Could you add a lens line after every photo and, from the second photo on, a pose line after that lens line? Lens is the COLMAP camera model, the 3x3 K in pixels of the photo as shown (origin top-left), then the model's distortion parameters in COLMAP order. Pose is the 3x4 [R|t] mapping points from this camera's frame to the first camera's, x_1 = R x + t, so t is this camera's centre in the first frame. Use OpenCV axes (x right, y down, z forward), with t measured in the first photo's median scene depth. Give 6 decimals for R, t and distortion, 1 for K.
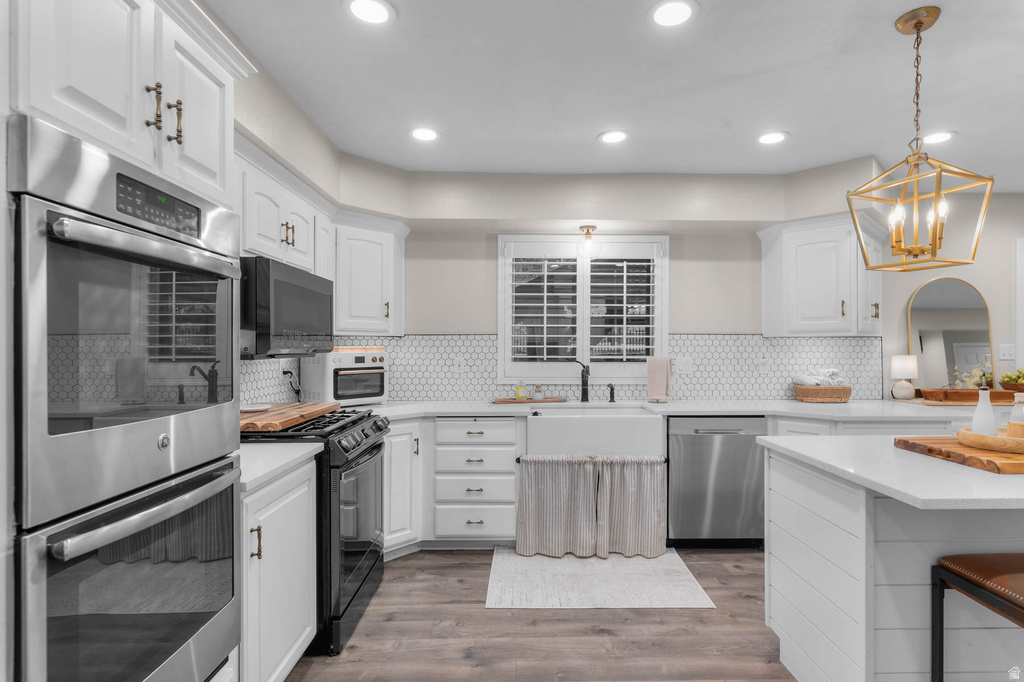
lens RADIAL K [[528.8, 0, 526.1], [0, 528.8, 347.6], [0, 0, 1]] dist [-0.001851, -0.000167]
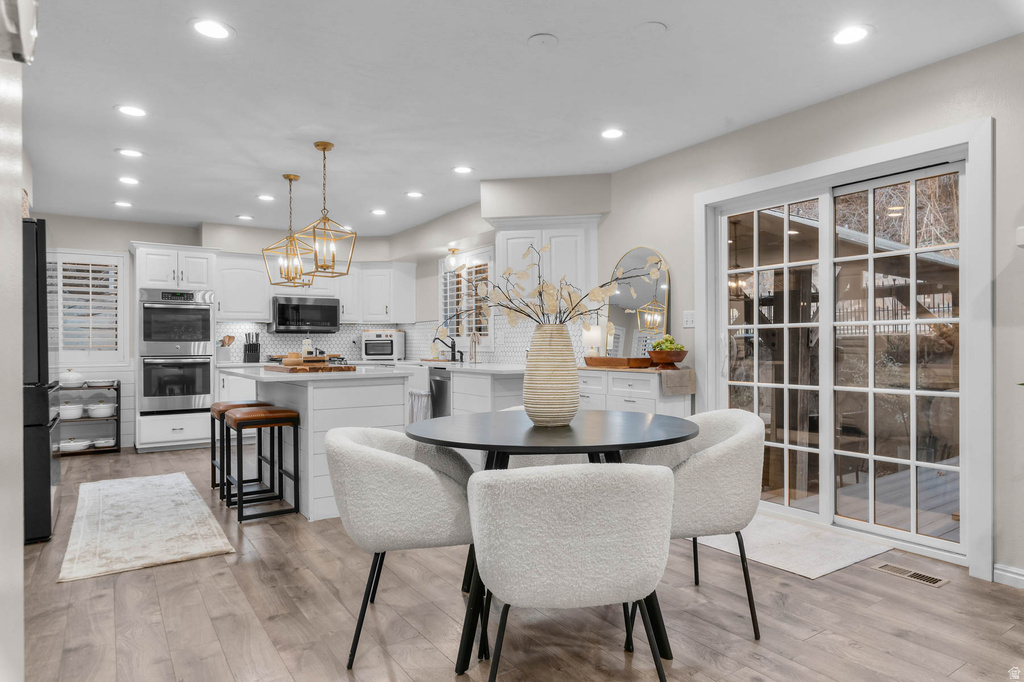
lens RADIAL K [[608.1, 0, 525.8], [0, 608.1, 346.1], [0, 0, 1]] dist [0.002184, -0.001007]
pose [[0.556799, -0.001154, -0.830646, 1.822745], [0.003231, 0.999994, 0.000777, 0.059406], [0.830641, -0.003117, 0.556800, 0.194810]]
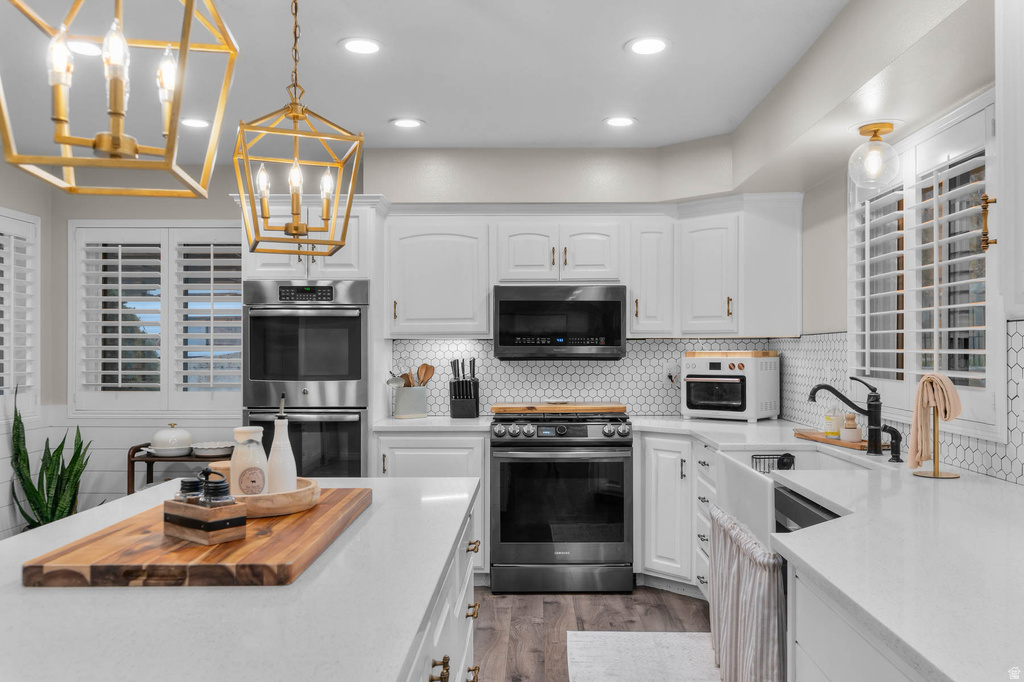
lens RADIAL K [[817.6, 0, 531.3], [0, 817.6, 346.5], [0, 0, 1]] dist [0.001384, -0.001395]
pose [[-0.020086, -0.004422, -0.999788, 1.008218], [-0.001326, 0.999989, -0.004396, -0.002563], [0.999797, 0.001238, -0.020092, 0.712260]]
